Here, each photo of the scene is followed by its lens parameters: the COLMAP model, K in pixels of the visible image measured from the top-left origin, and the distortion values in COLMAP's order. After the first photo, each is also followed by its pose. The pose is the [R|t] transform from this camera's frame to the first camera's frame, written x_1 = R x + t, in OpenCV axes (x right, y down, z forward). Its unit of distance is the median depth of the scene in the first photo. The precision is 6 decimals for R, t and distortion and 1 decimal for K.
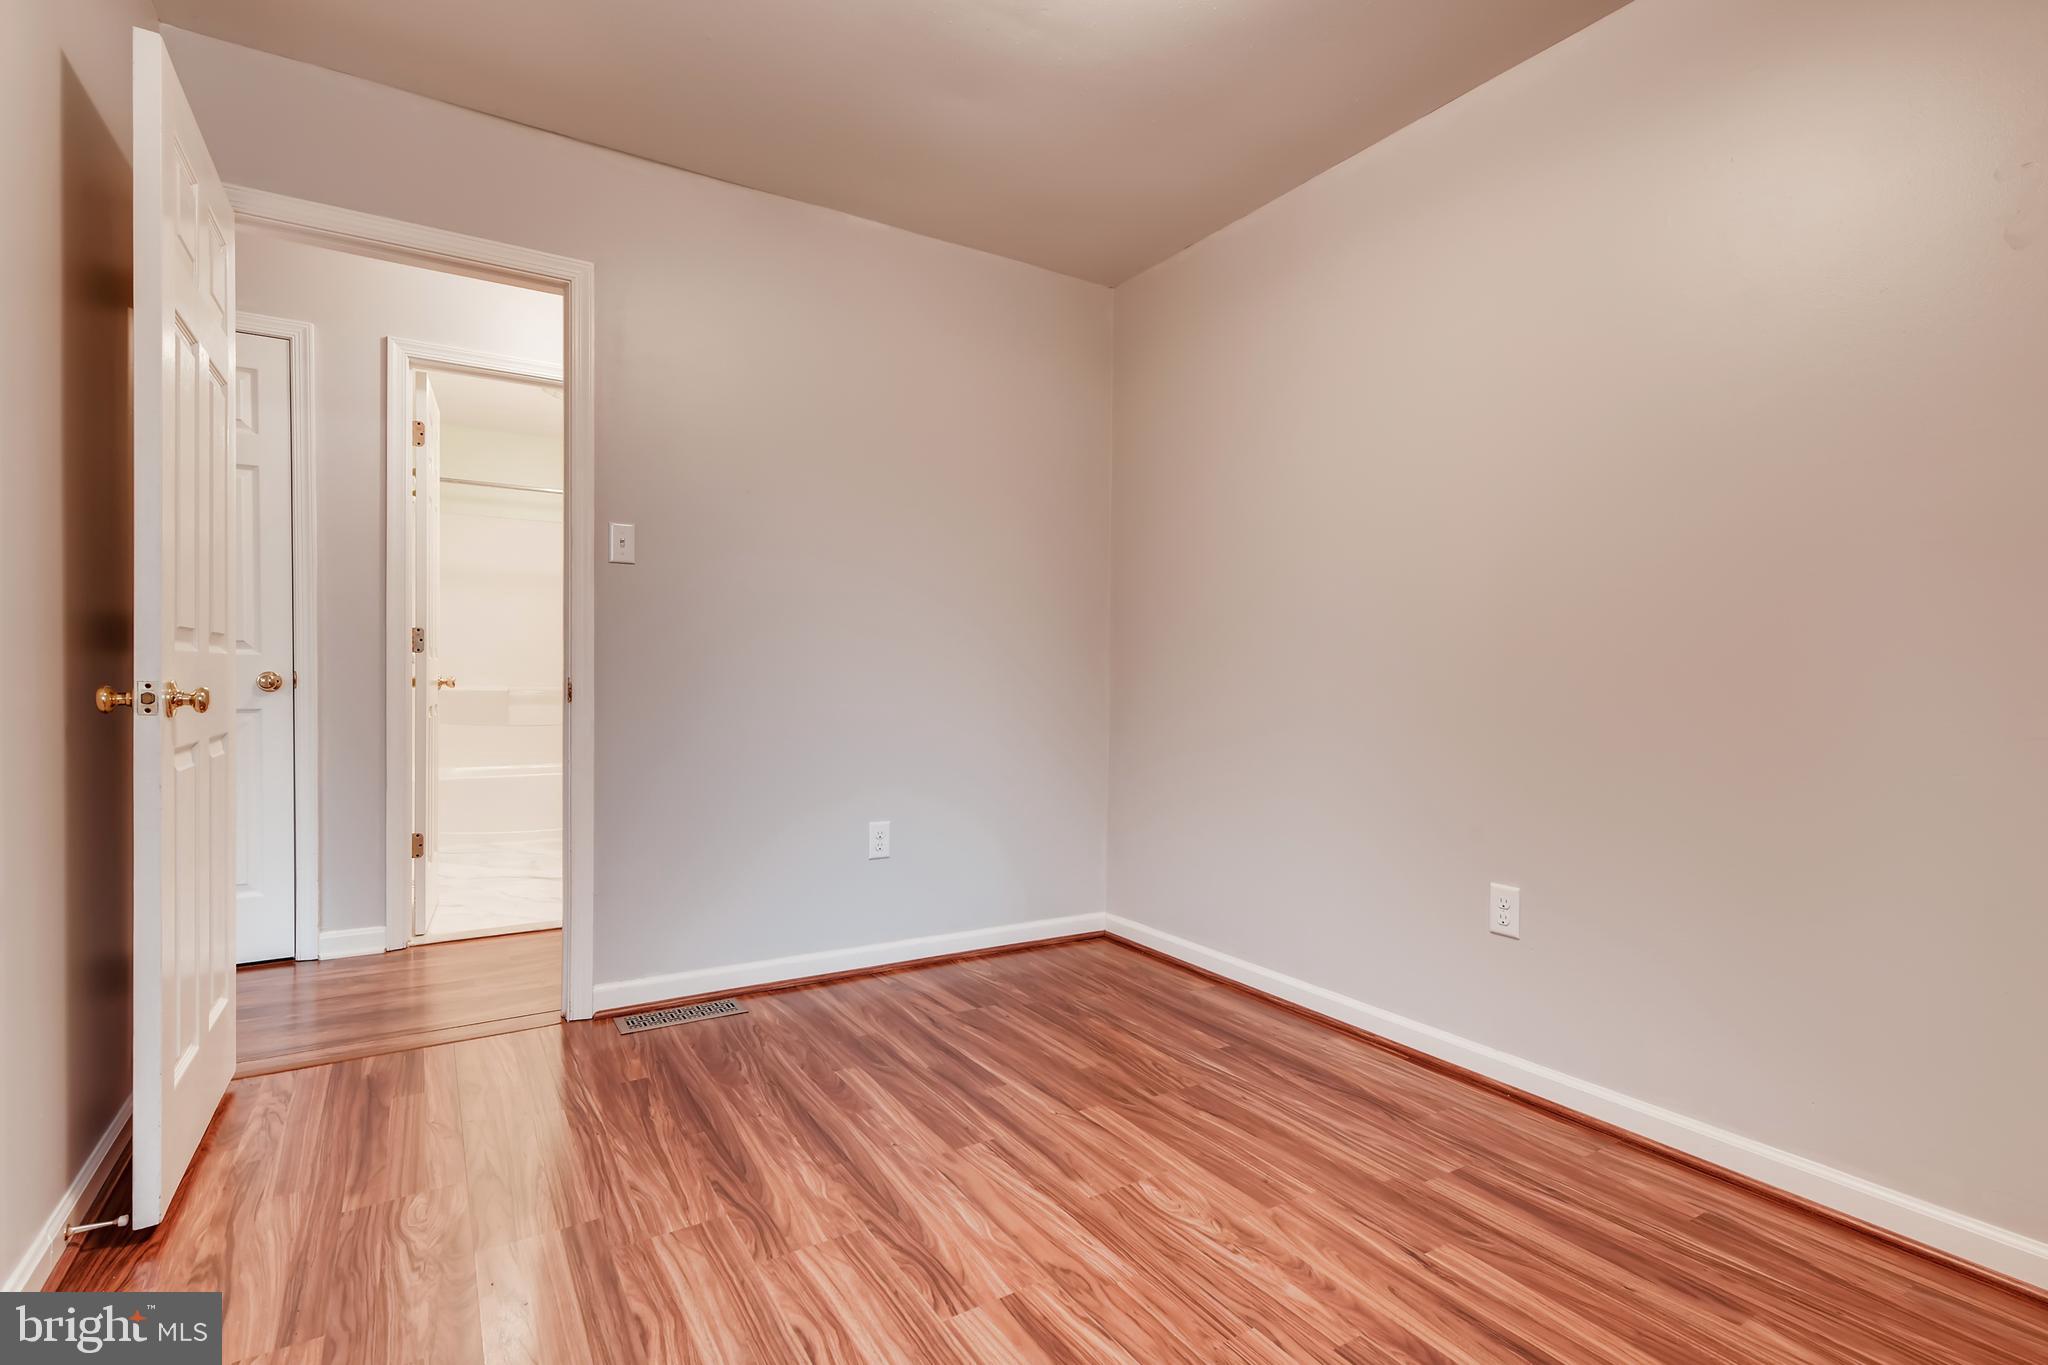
lens RADIAL K [[969.5, 0, 1024.2], [0, 969.5, 687.0], [0, 0, 1]] dist [0.002694, -0.001009]
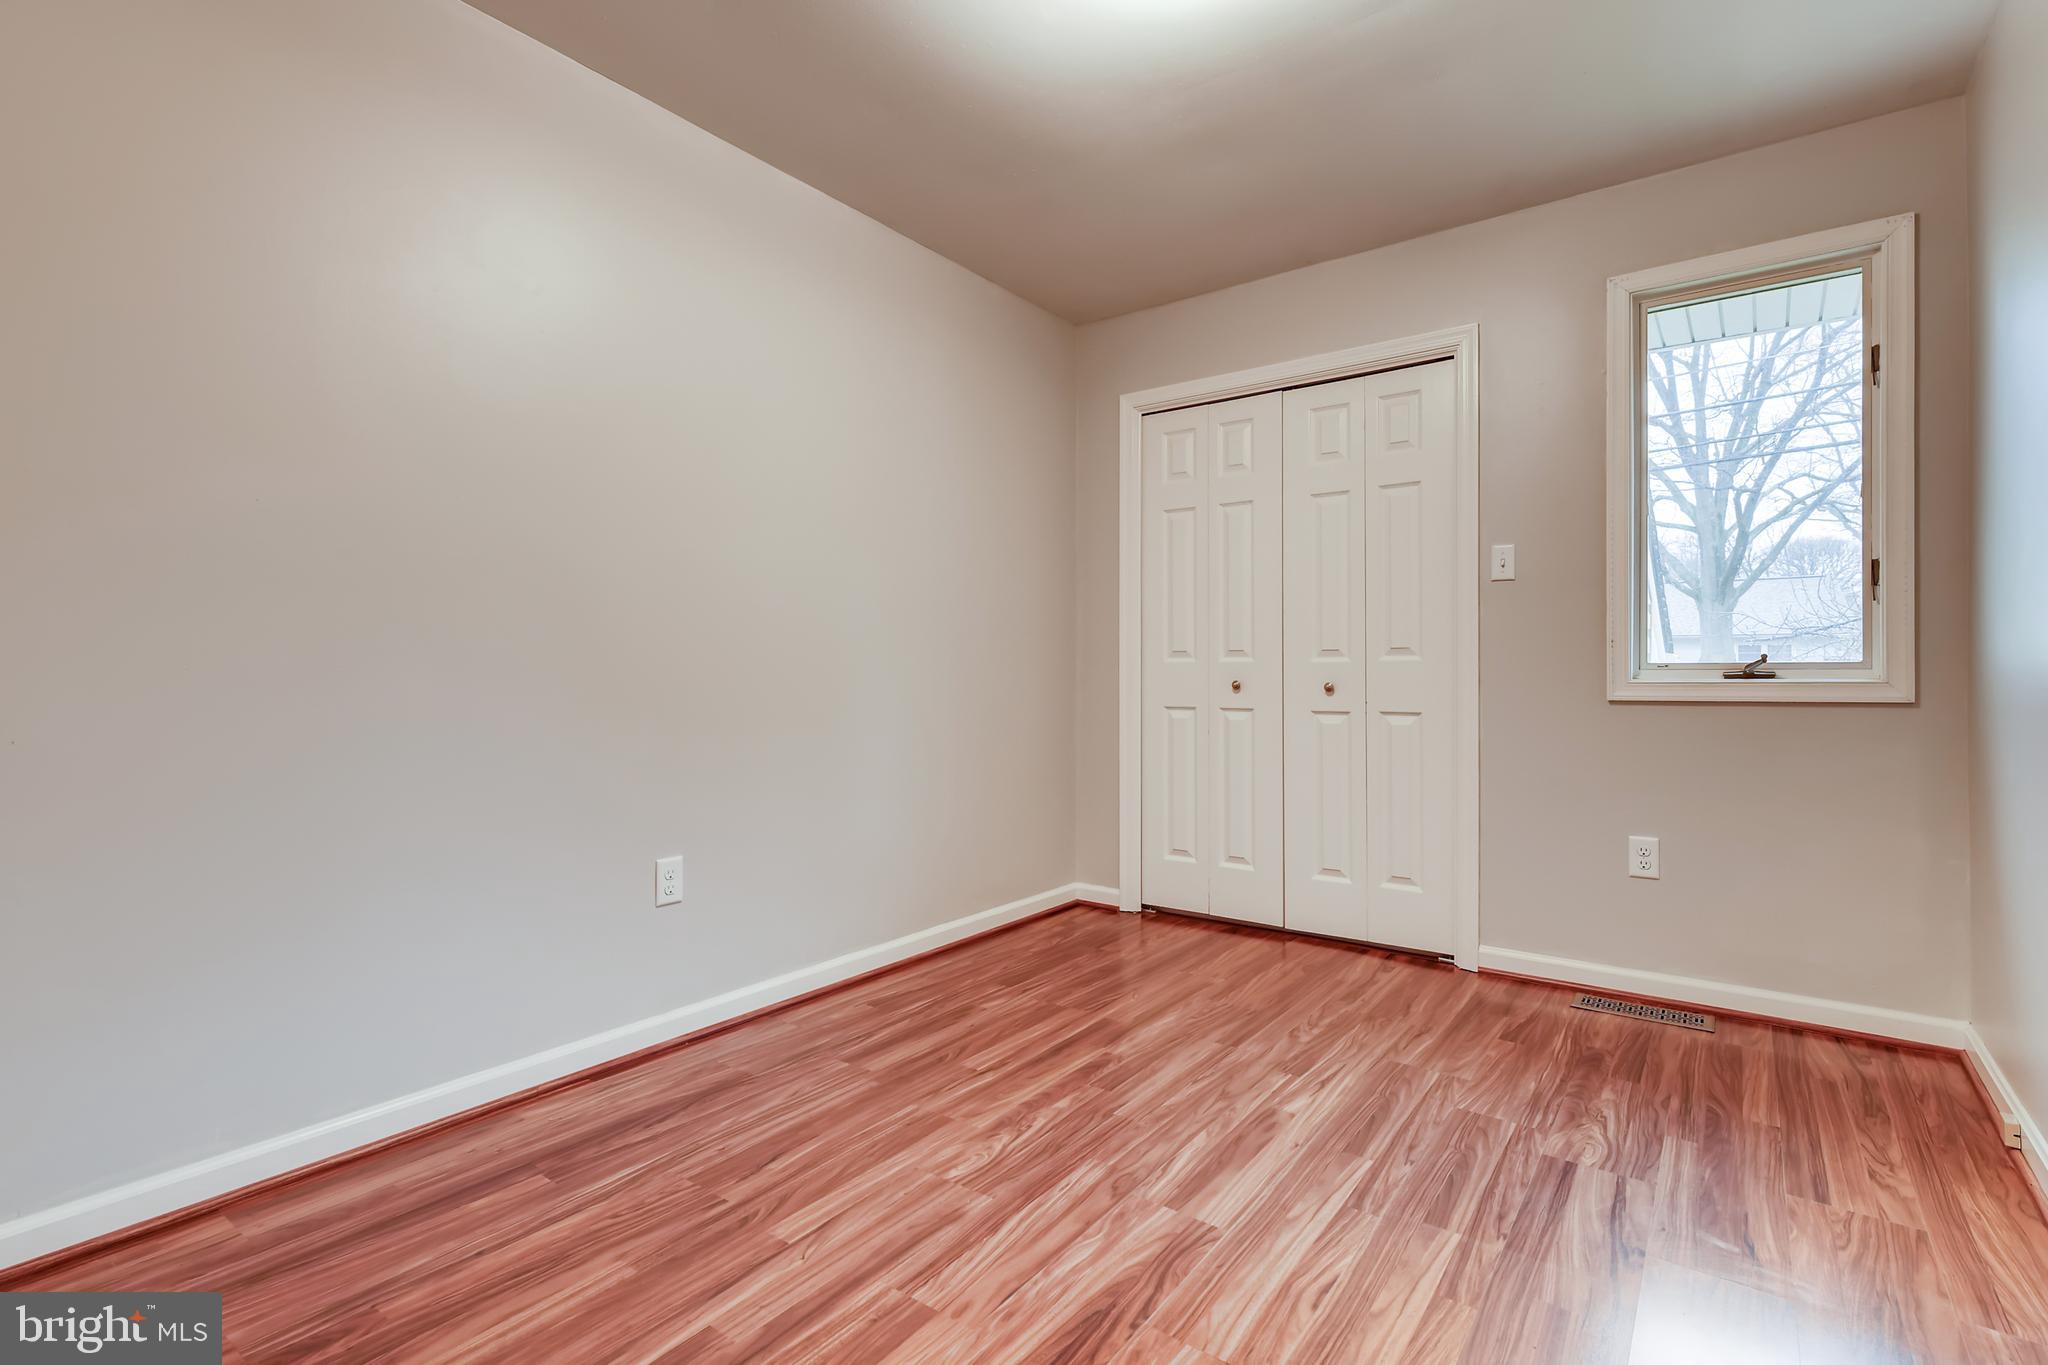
lens RADIAL K [[969.5, 0, 1032.3], [0, 969.5, 675.9], [0, 0, 1]] dist [0.002694, -0.001009]
pose [[-0.374559, -0.015567, 0.927073, -0.810225], [0.006751, 0.999787, 0.019515, -0.022354], [-0.927179, 0.013568, -0.374374, 1.257262]]
